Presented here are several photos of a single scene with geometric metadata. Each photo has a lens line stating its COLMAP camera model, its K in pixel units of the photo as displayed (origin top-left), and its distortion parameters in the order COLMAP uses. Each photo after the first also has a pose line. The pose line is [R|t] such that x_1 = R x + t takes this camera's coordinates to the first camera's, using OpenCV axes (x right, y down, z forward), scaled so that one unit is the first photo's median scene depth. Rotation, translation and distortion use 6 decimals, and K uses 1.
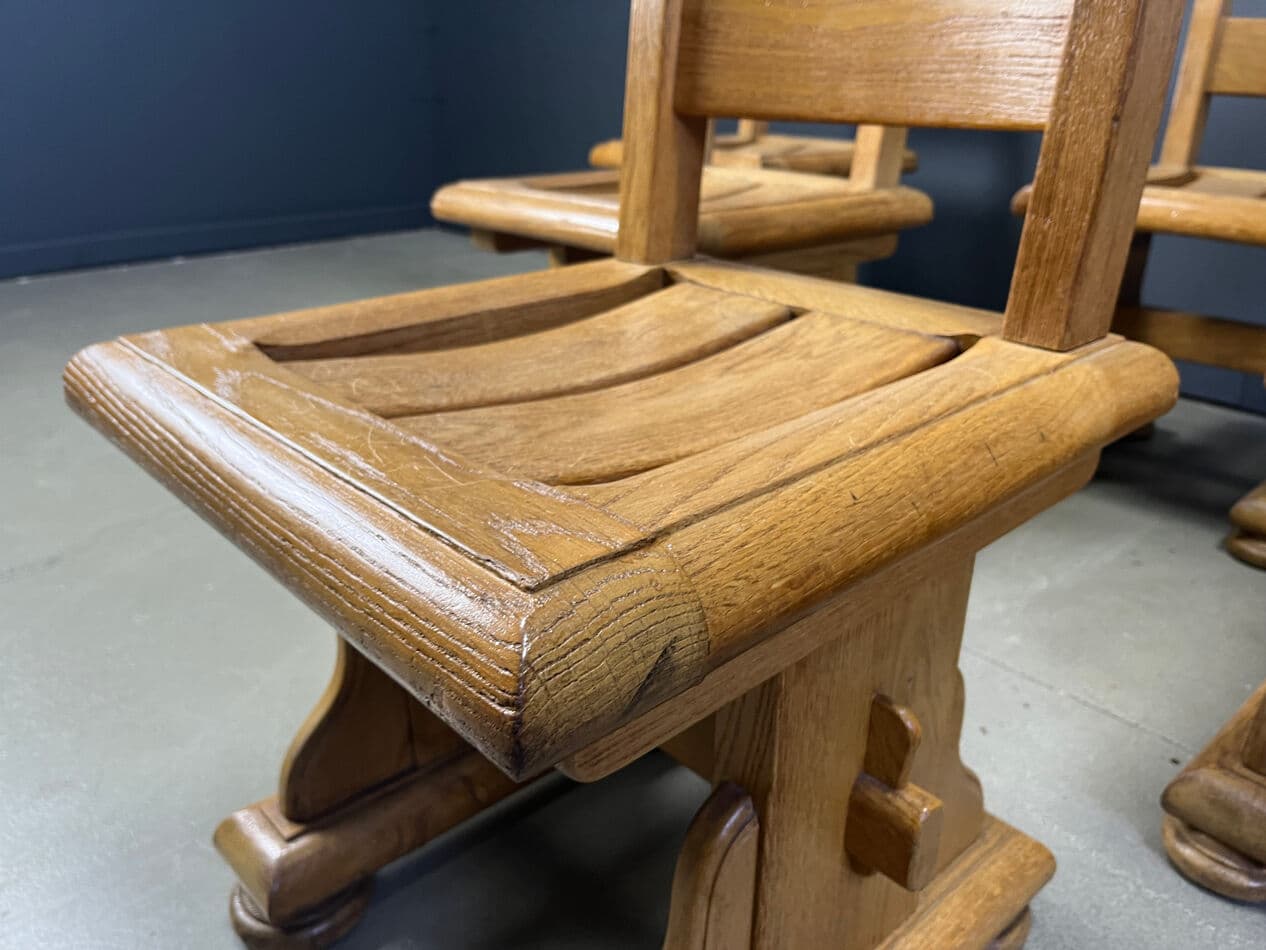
lens RADIAL K [[970.2, 0, 638.0], [0, 970.2, 477.9], [0, 0, 1]] dist [0.028212, -0.006202]
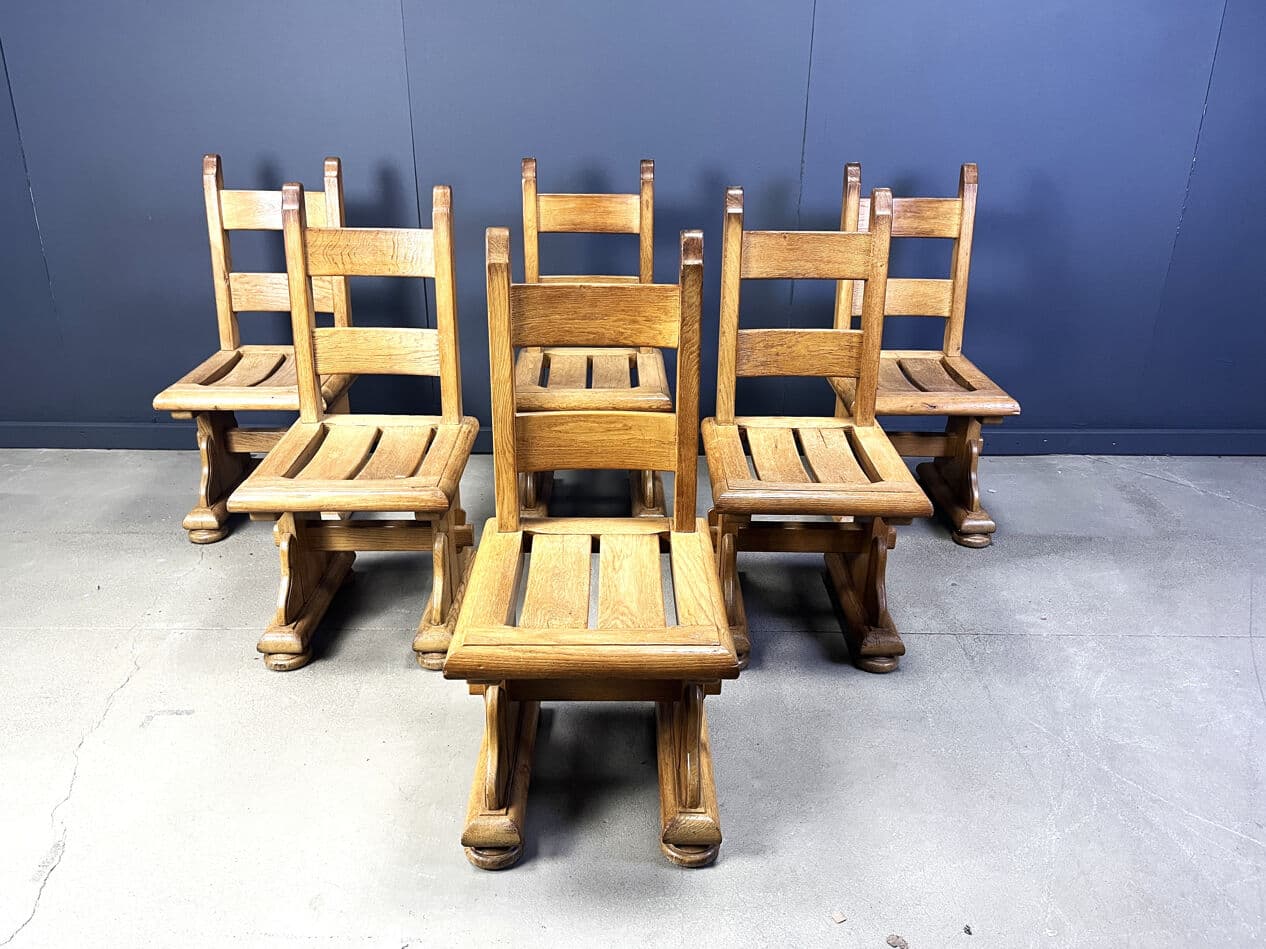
lens RADIAL K [[986.3, 0, 627.6], [0, 986.3, 473.6], [0, 0, 1]] dist [0.030217, -0.005736]
pose [[0.675504, -0.295696, 0.675469, -1.436702], [0.291599, 0.948520, 0.123614, -0.589456], [-0.677248, 0.113465, 0.726953, -0.986027]]
